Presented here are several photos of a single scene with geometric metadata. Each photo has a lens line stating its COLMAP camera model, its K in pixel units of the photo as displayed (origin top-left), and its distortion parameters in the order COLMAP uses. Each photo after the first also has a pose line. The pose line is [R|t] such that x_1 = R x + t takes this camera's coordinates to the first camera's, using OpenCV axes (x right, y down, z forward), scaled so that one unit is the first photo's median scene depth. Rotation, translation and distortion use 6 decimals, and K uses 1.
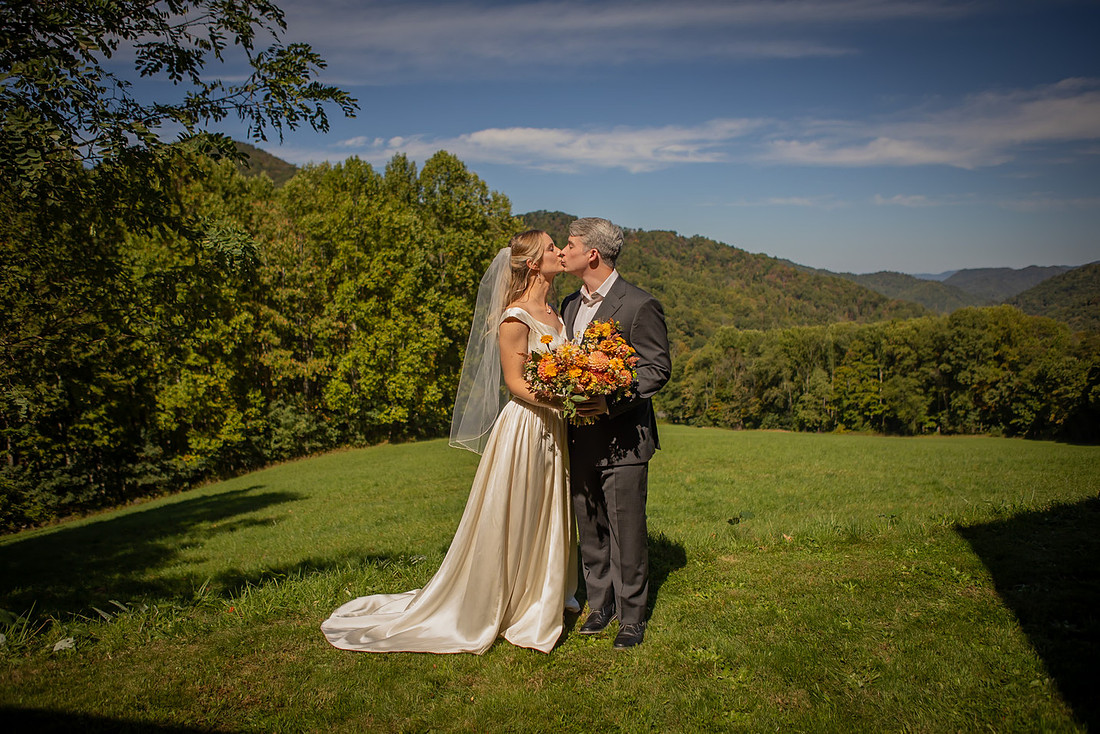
lens RADIAL K [[815.1, 0, 552.9], [0, 815.1, 360.9], [0, 0, 1]] dist [-0.089071, 0.051299]
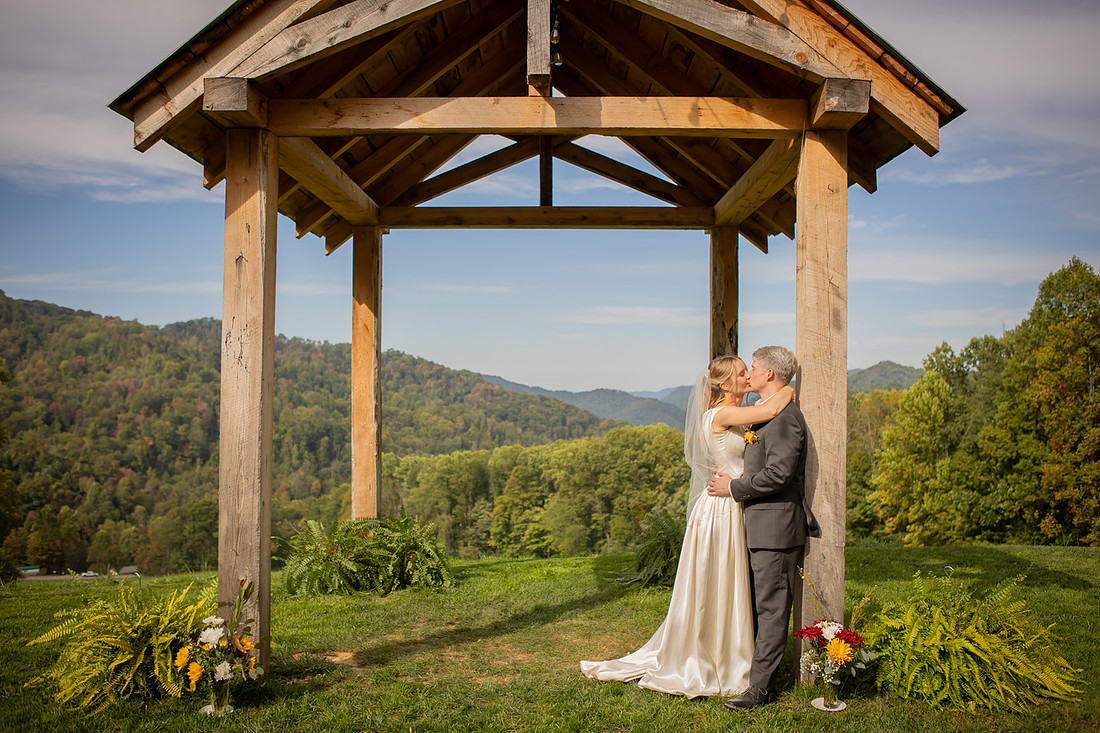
lens RADIAL K [[933.1, 0, 555.3], [0, 933.1, 359.4], [0, 0, 1]] dist [-0.065684, 0.062281]
pose [[0.948391, 0.009452, 0.316963, 0.085373], [0.035756, 0.989993, -0.136509, 0.001268], [-0.315082, 0.140798, 0.938562, -0.008549]]
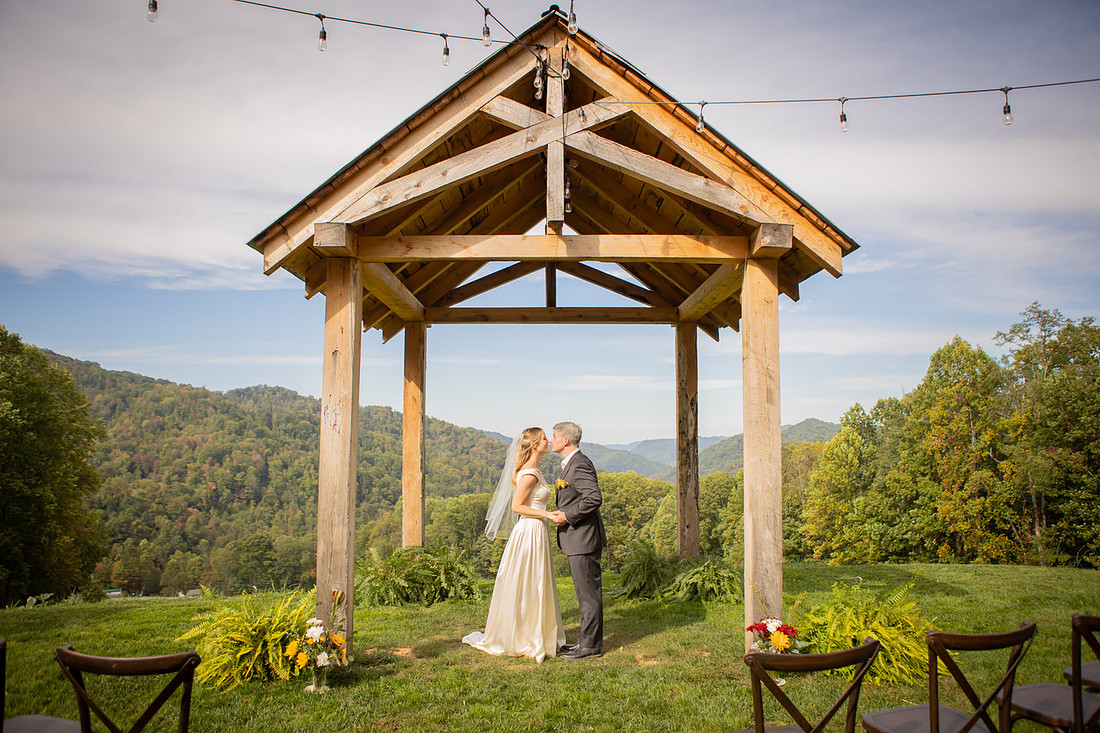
lens RADIAL K [[757.6, 0, 552.7], [0, 757.6, 362.3], [0, 0, 1]] dist [-0.091316, 0.061443]
pose [[0.944597, 0.030197, 0.326840, 0.083833], [0.041118, 0.977028, -0.209105, 0.001331], [-0.325647, 0.210959, 0.921657, -0.010633]]
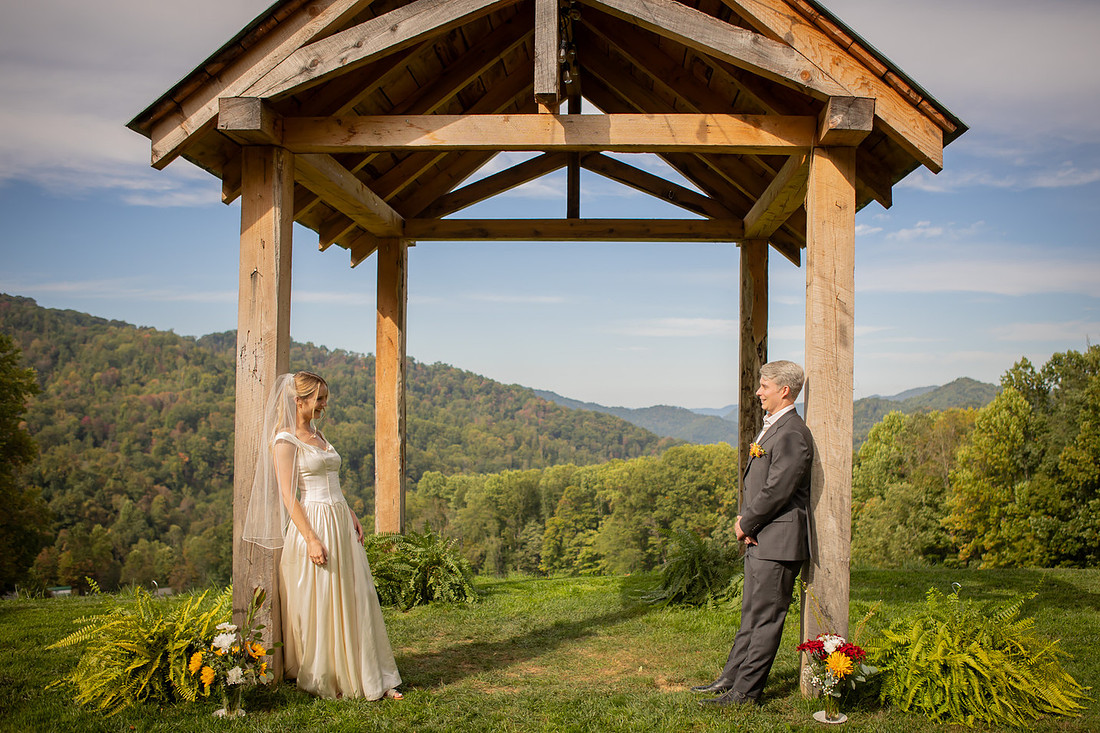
lens RADIAL K [[988.0, 0, 587.7], [0, 988.0, 378.6], [0, 0, 1]] dist [-0.062095, 0.052575]
pose [[0.955808, 0.012782, 0.293714, 0.086008], [0.027485, 0.990794, -0.132560, 0.001533], [-0.292705, 0.134774, 0.946657, -0.010491]]
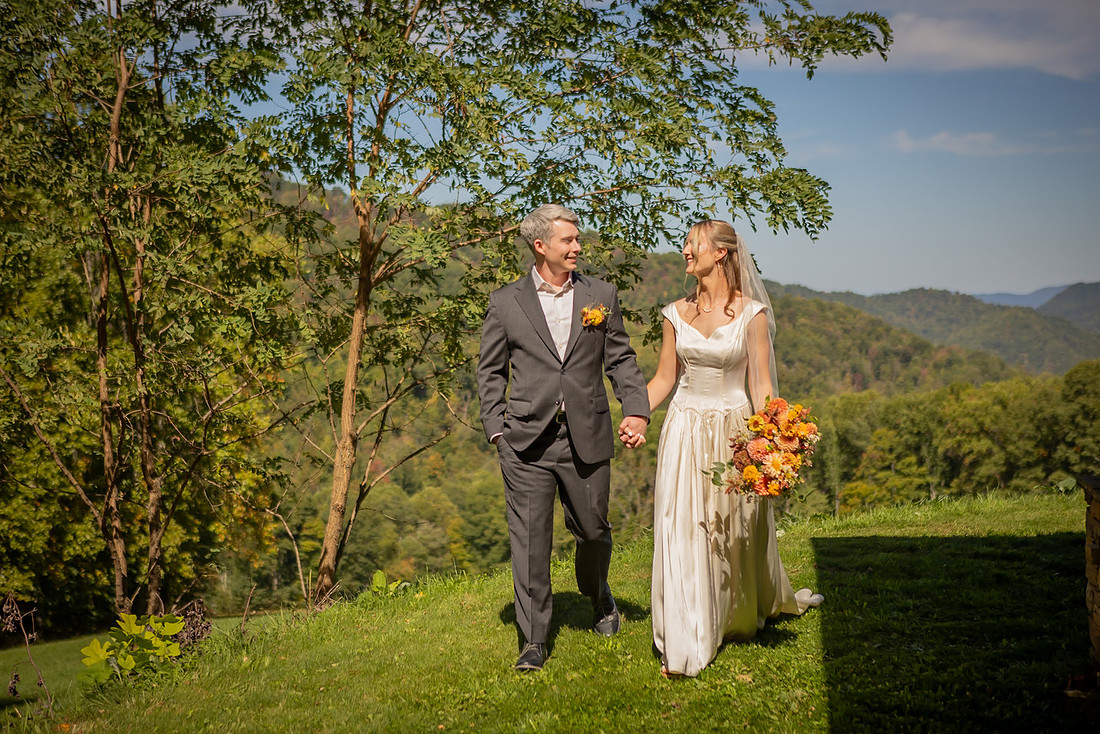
lens RADIAL K [[1772.3, 0, 548.4], [0, 1772.3, 358.0], [0, 0, 1]] dist [0.051877, 0.000000]
pose [[0.982864, -0.005629, 0.184248, -0.025126], [0.018795, 0.997385, -0.069792, 0.003978], [-0.183373, 0.072059, 0.980399, -0.032802]]
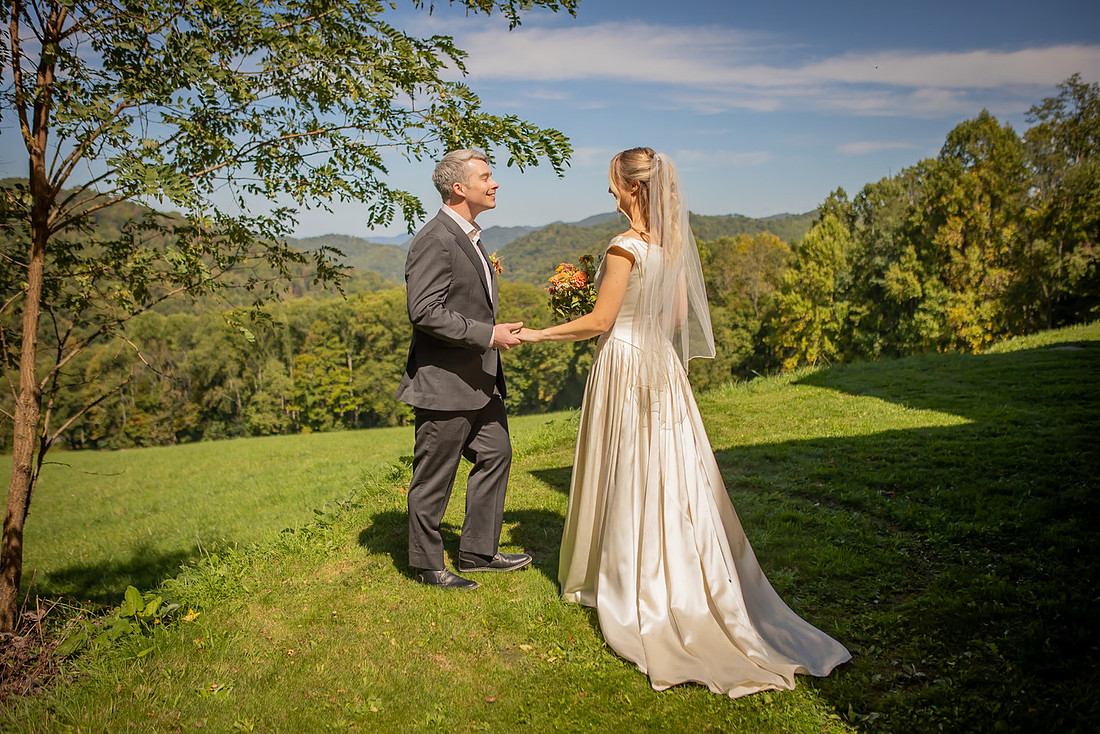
lens RADIAL K [[1075.3, 0, 532.8], [0, 1075.3, 367.9], [0, 0, 1]] dist [-0.028921, 0.000000]
pose [[0.837642, -0.069545, 0.541774, -0.025670], [0.062635, 0.997548, 0.031210, 0.001671], [-0.542616, 0.007791, 0.839944, -0.011873]]
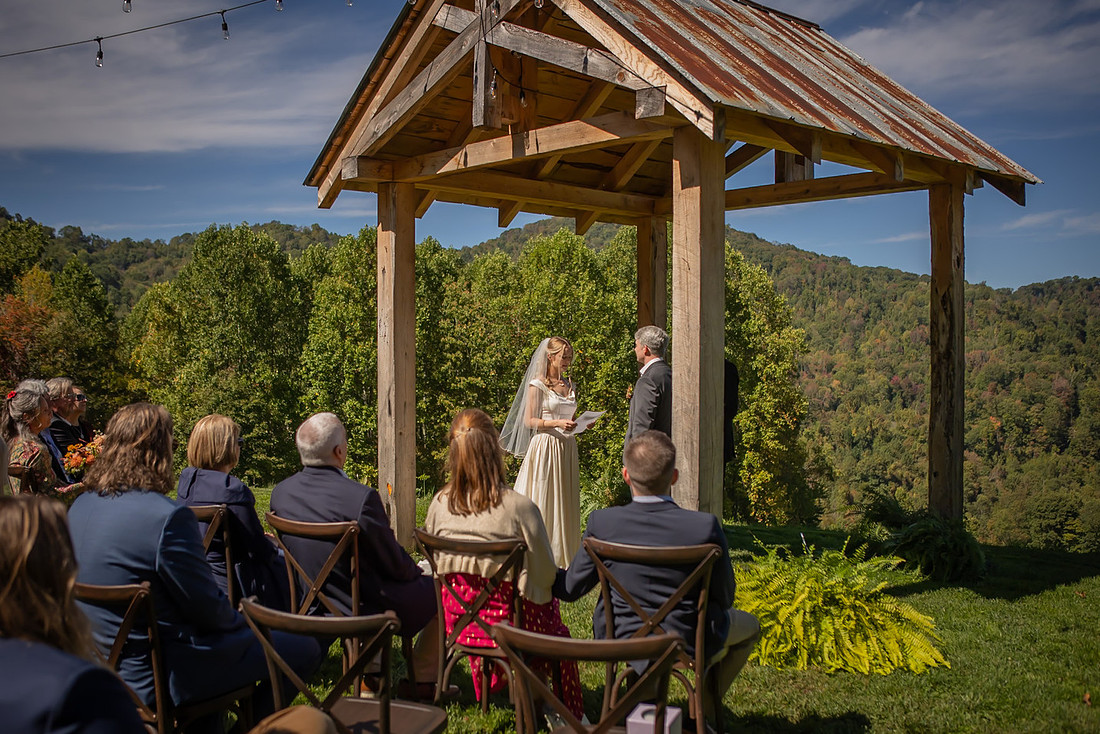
lens RADIAL K [[1092.7, 0, 557.6], [0, 1092.7, 360.3], [0, 0, 1]] dist [-0.070414, 0.000000]
pose [[0.882868, 0.006827, -0.469572, 0.110310], [-0.059178, 0.993541, -0.096819, 0.002293], [0.465878, 0.113267, 0.877570, -0.017316]]
